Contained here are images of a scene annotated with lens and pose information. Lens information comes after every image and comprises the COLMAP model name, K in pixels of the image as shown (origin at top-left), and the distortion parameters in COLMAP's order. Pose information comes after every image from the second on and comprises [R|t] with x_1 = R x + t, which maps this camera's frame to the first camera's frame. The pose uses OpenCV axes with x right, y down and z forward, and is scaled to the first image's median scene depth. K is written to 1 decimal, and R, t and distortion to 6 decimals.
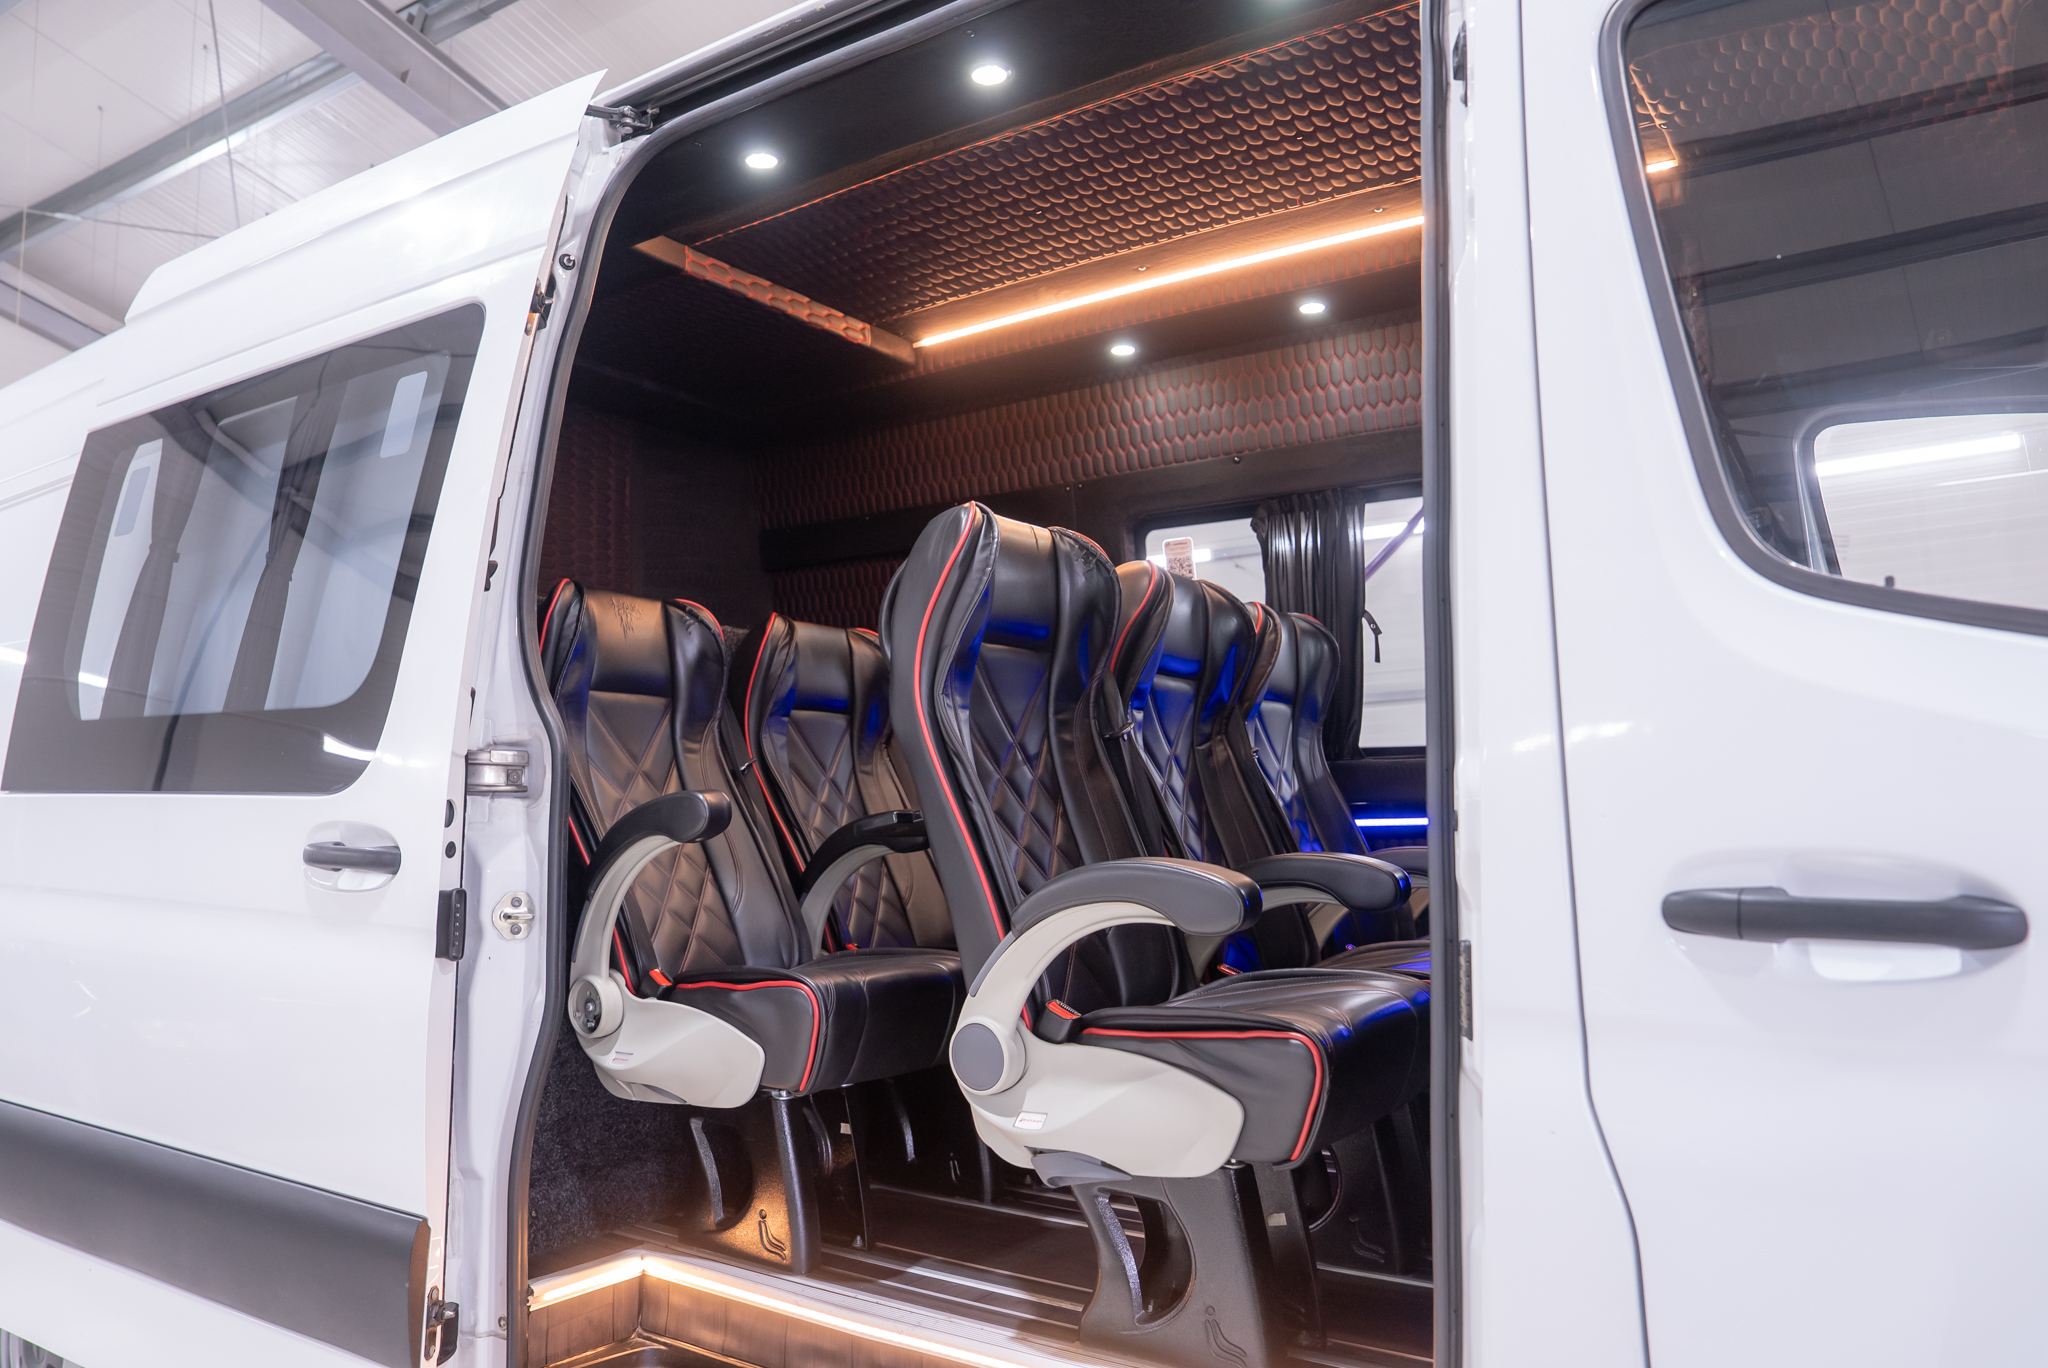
lens RADIAL K [[1424.9, 0, 1025.1], [0, 1424.9, 693.8], [0, 0, 1]] dist [-0.107561, 0.086066]
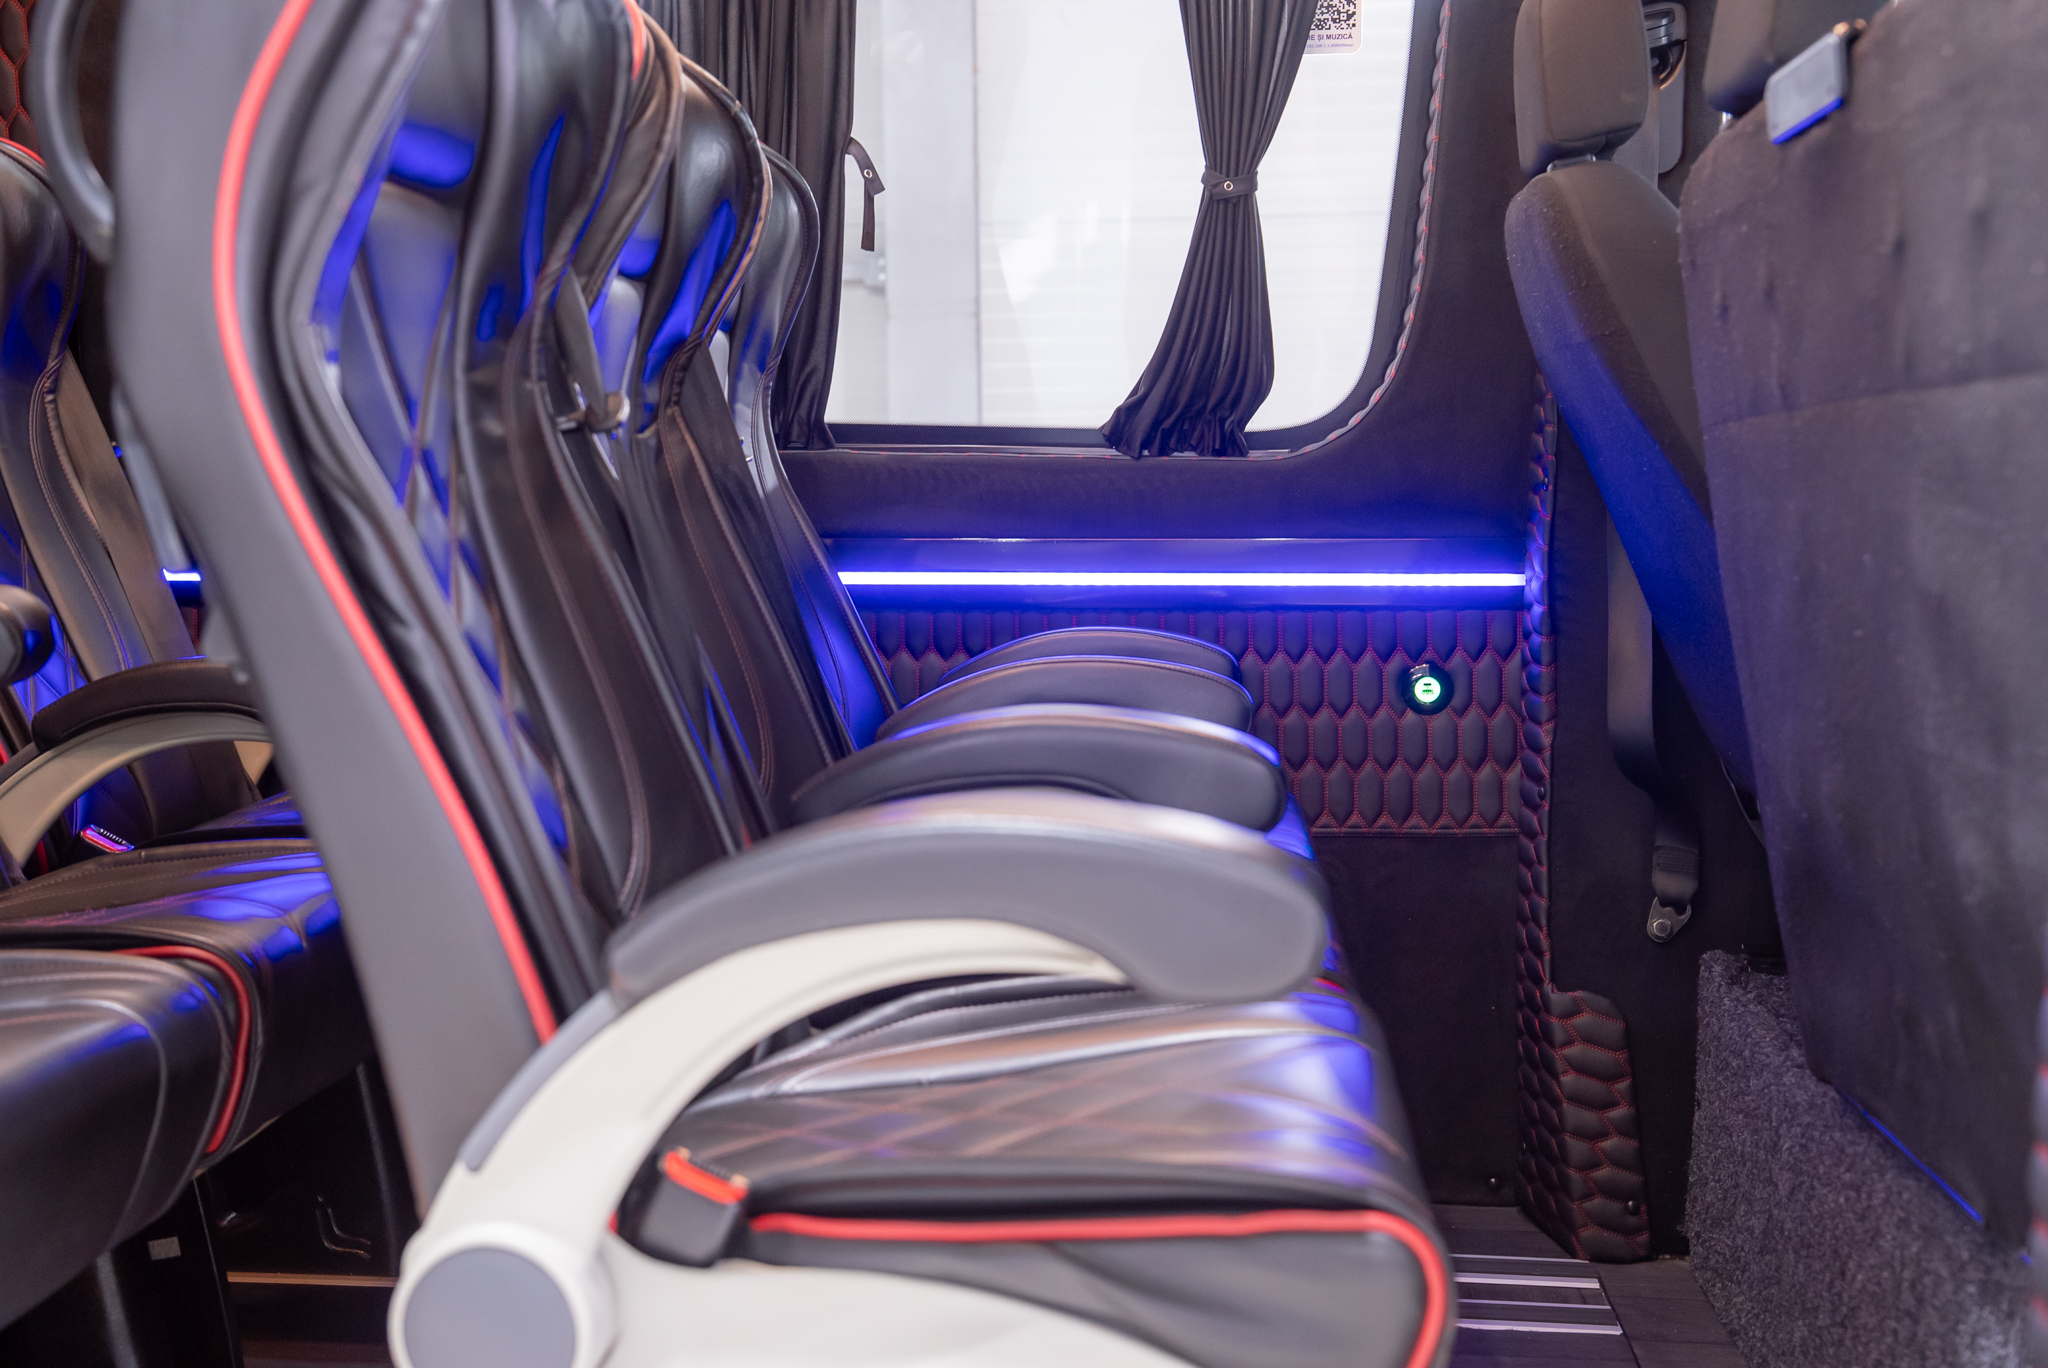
lens RADIAL K [[2430.8, 0, 1024.0], [0, 2430.8, 684.0], [0, 0, 1]] dist [0.087599, 0.050259]
pose [[0.871426, -0.027797, 0.489739, -0.175388], [-0.056427, 0.986085, 0.156373, -0.013869], [-0.487271, -0.163902, 0.857731, 0.328601]]
